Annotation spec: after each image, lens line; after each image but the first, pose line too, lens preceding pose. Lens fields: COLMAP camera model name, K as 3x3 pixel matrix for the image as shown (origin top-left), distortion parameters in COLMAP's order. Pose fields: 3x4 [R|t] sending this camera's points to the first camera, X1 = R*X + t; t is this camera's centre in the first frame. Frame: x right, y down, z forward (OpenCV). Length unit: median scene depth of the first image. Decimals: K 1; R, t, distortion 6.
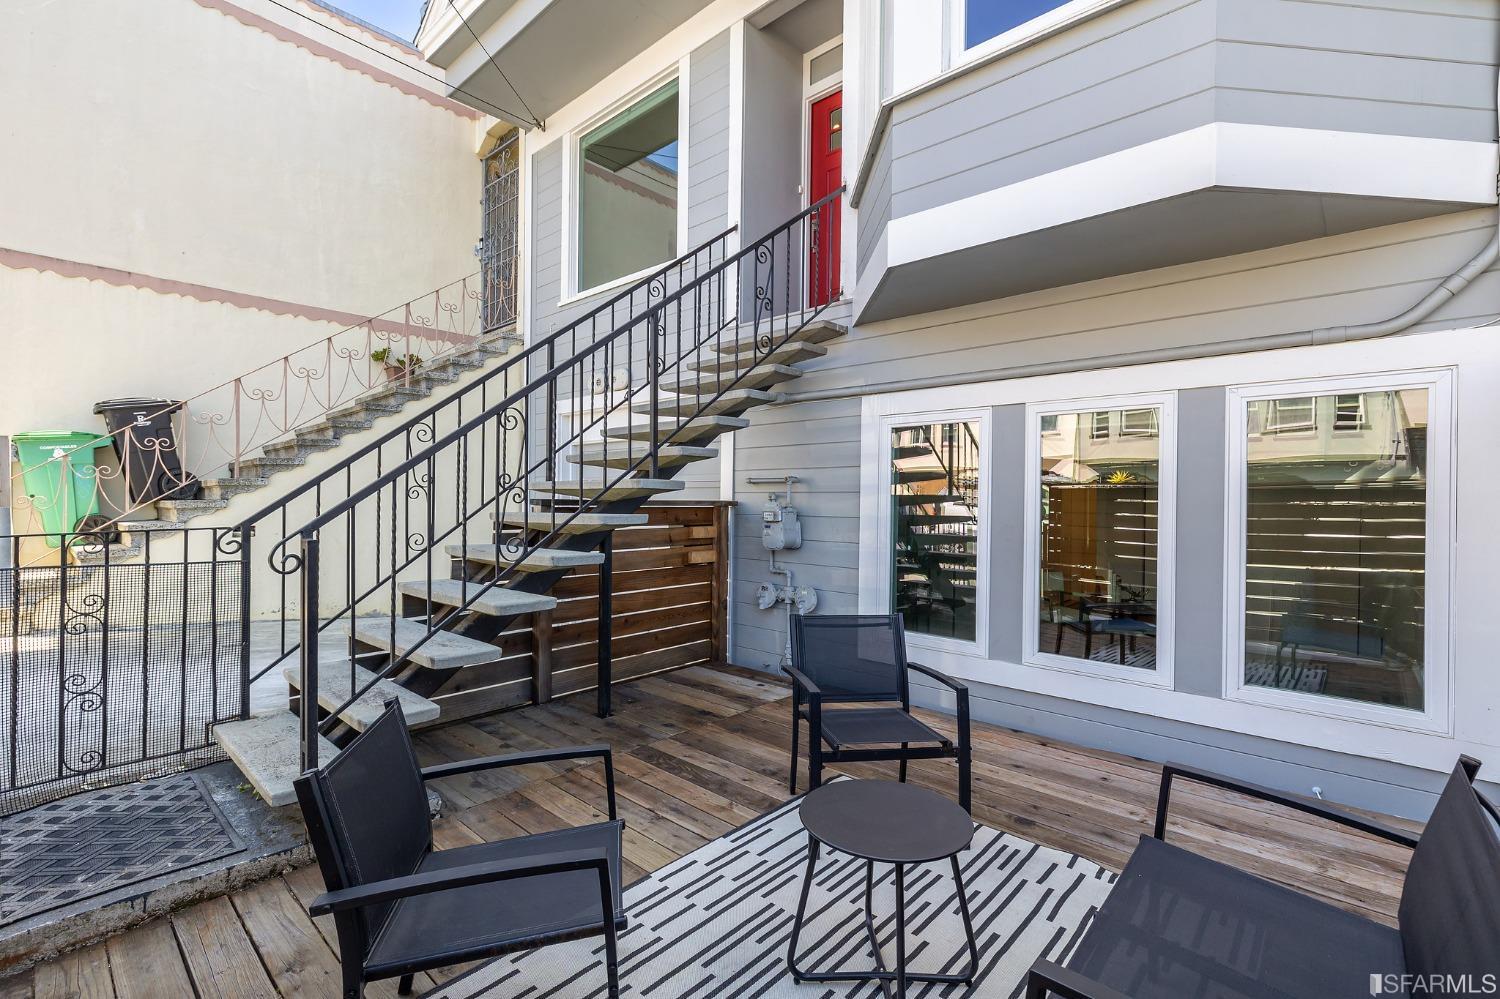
lens RADIAL K [[669.2, 0, 750.0], [0, 669.2, 499.5], [0, 0, 1]] dist [-0.000239, 0.000094]
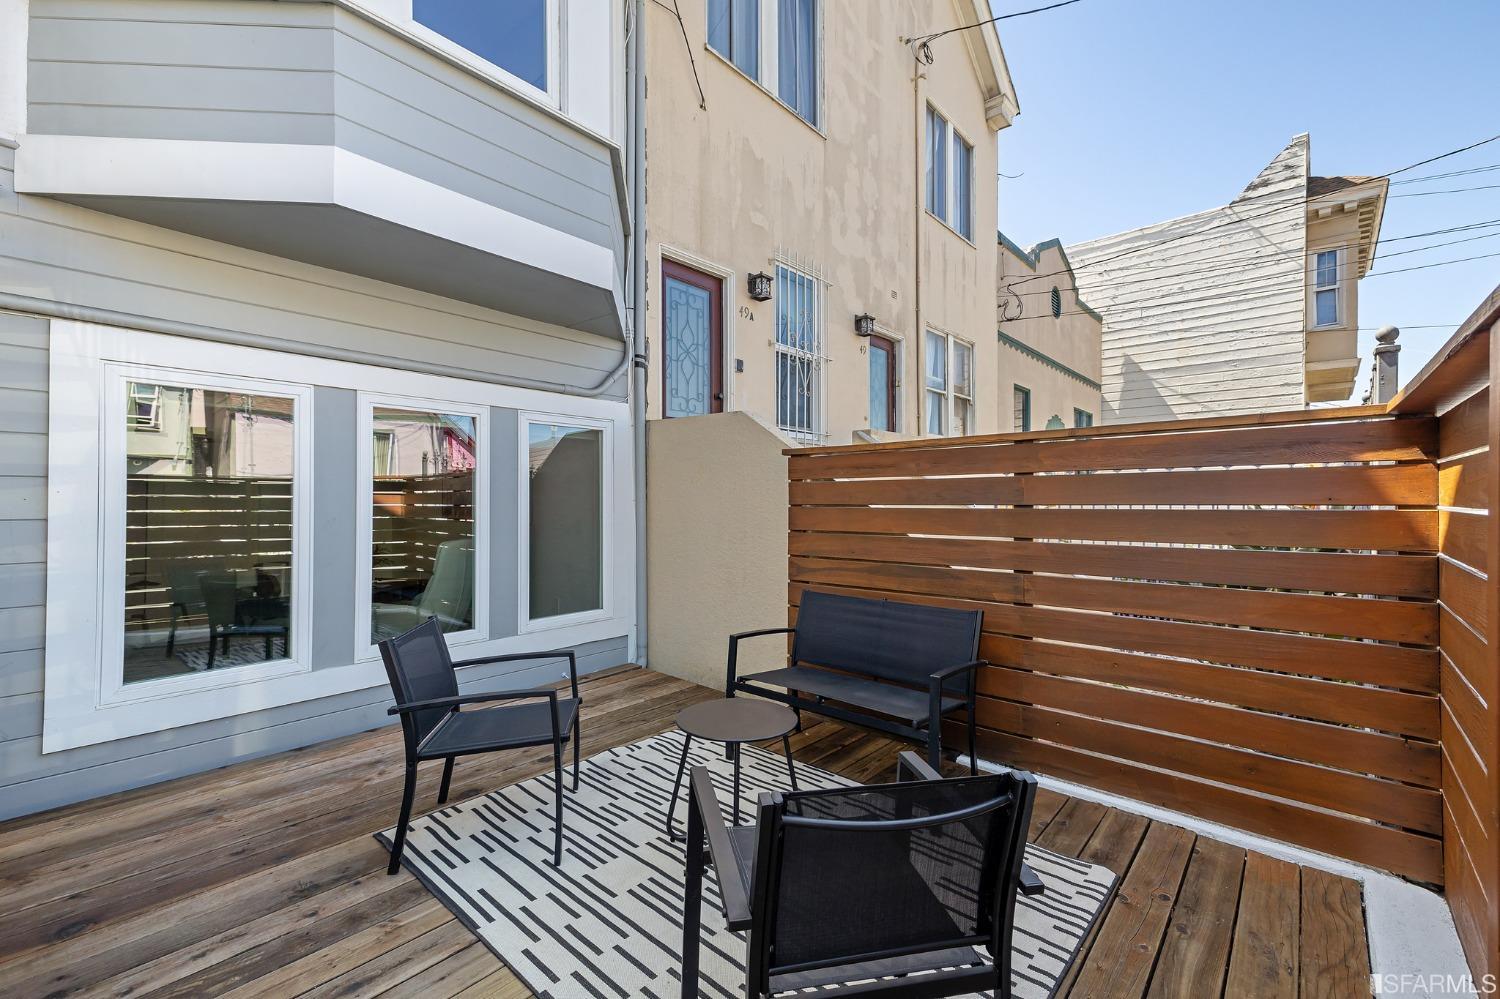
lens RADIAL K [[633.0, 0, 745.0], [0, 633.0, 492.0], [0, 0, 1]] dist [0.031787, -0.000051]
pose [[-0.007234, -0.002619, 0.999970, -0.569531], [-0.006864, 0.999973, 0.002569, -0.004710], [-0.999950, -0.006845, -0.007251, 0.502425]]
